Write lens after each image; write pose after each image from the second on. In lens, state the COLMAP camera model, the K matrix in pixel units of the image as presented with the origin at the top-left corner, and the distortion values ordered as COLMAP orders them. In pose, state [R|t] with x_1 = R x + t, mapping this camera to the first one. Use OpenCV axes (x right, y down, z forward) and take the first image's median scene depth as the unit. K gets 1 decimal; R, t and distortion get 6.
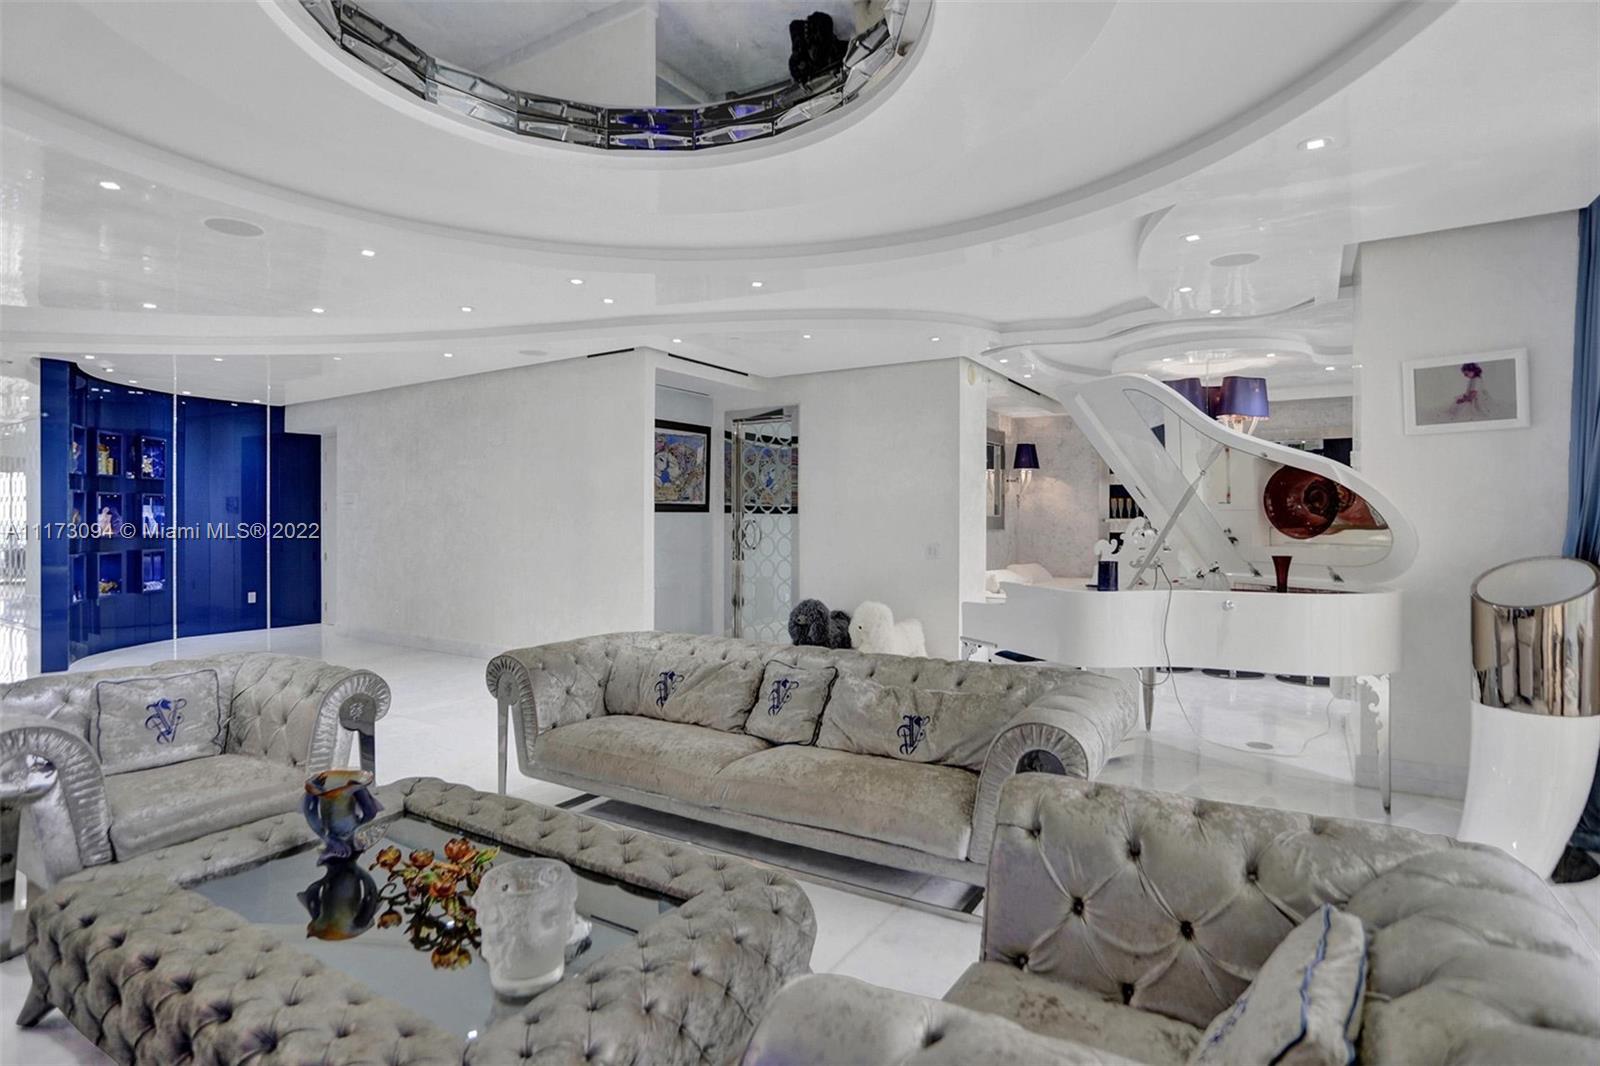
lens RADIAL K [[816.8, 0, 790.2], [0, 816.8, 520.5], [0, 0, 1]] dist [-0.036514, 0.032011]
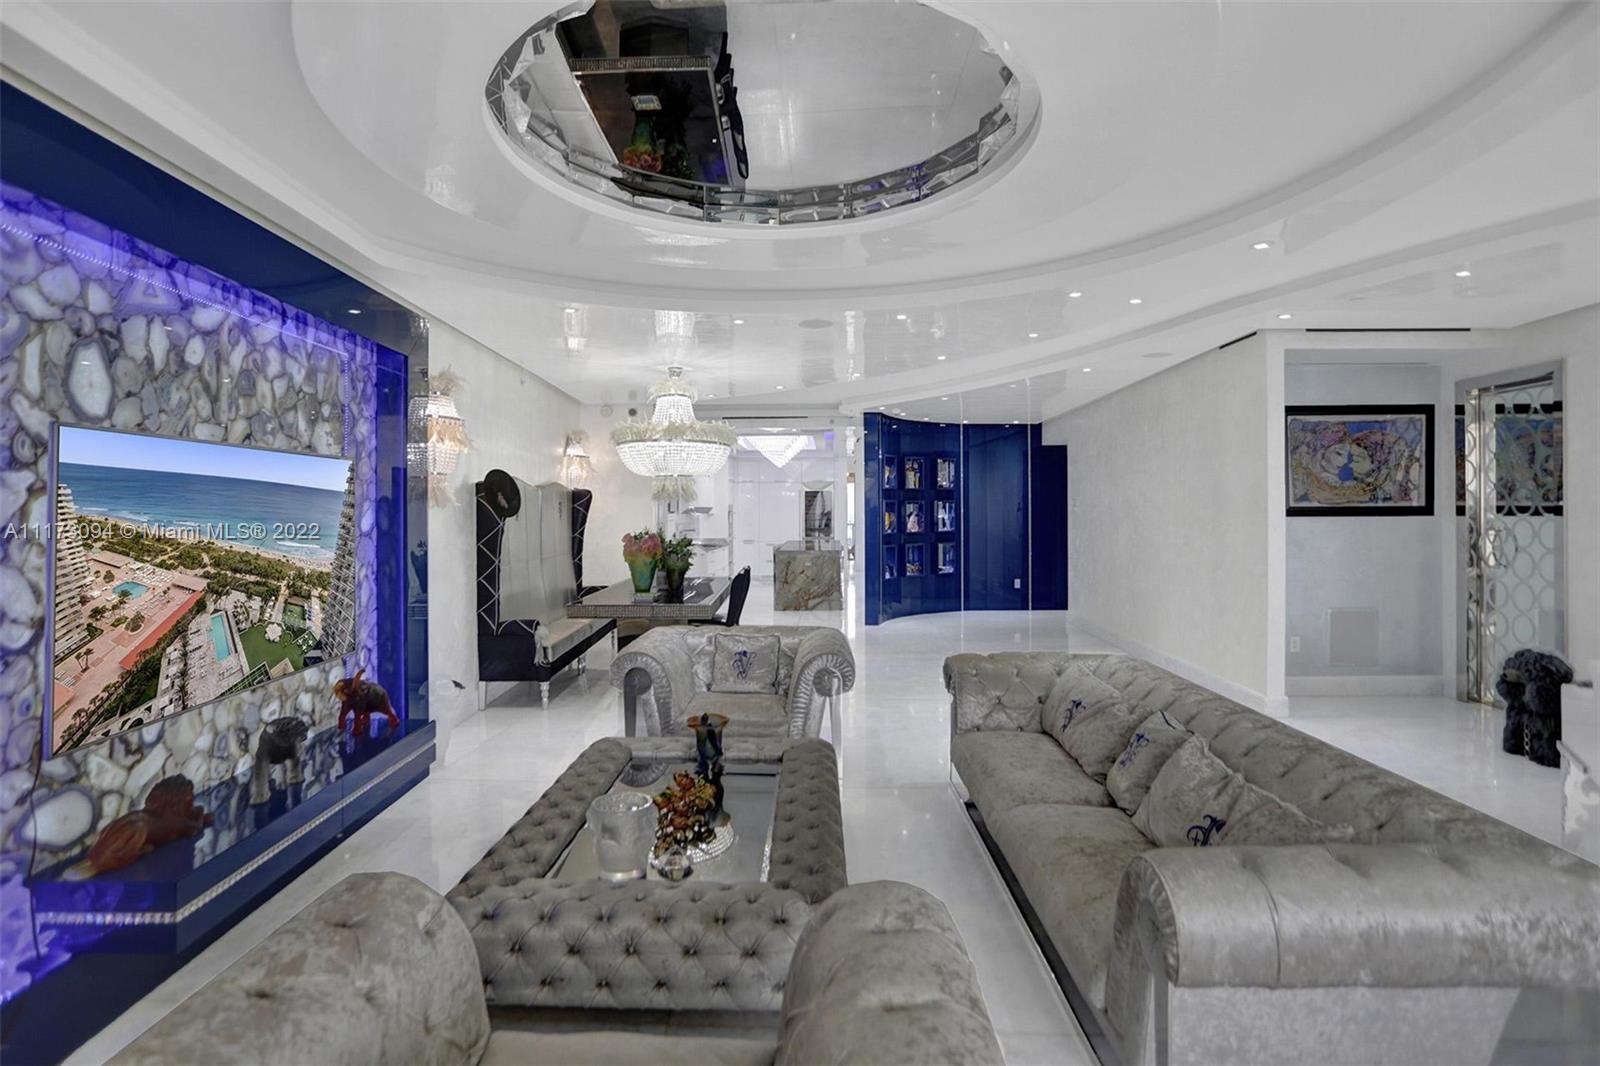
lens RADIAL K [[794.1, 0, 787.5], [0, 794.1, 458.9], [0, 0, 1]] dist [-0.043561, -0.001523]
pose [[0.508794, -0.055822, -0.859077, 0.223824], [-0.004172, 0.997724, -0.067302, -0.012999], [0.860878, 0.037827, 0.507403, 0.119104]]
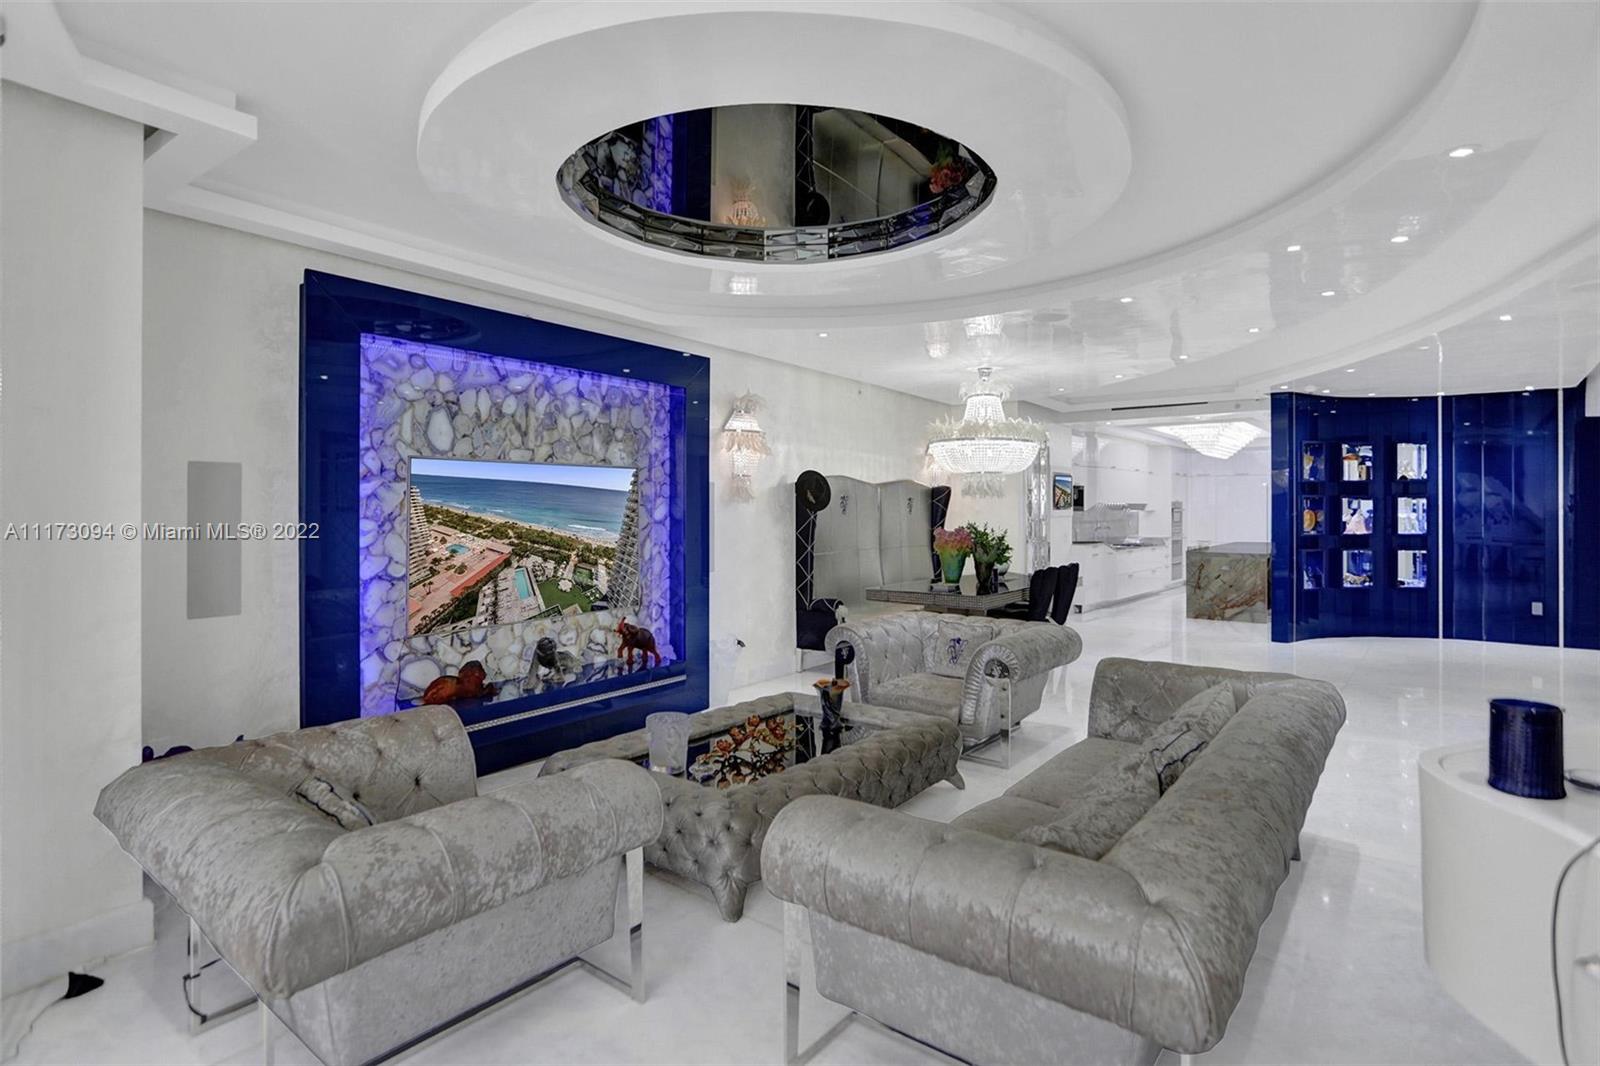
lens RADIAL K [[818.4, 0, 784.3], [0, 818.4, 463.6], [0, 0, 1]] dist [-0.041052, 0.000786]
pose [[-0.097810, -0.049217, -0.993987, 0.356886], [-0.011564, 0.998765, -0.048316, -0.015563], [0.995138, 0.006769, -0.098259, 0.324707]]
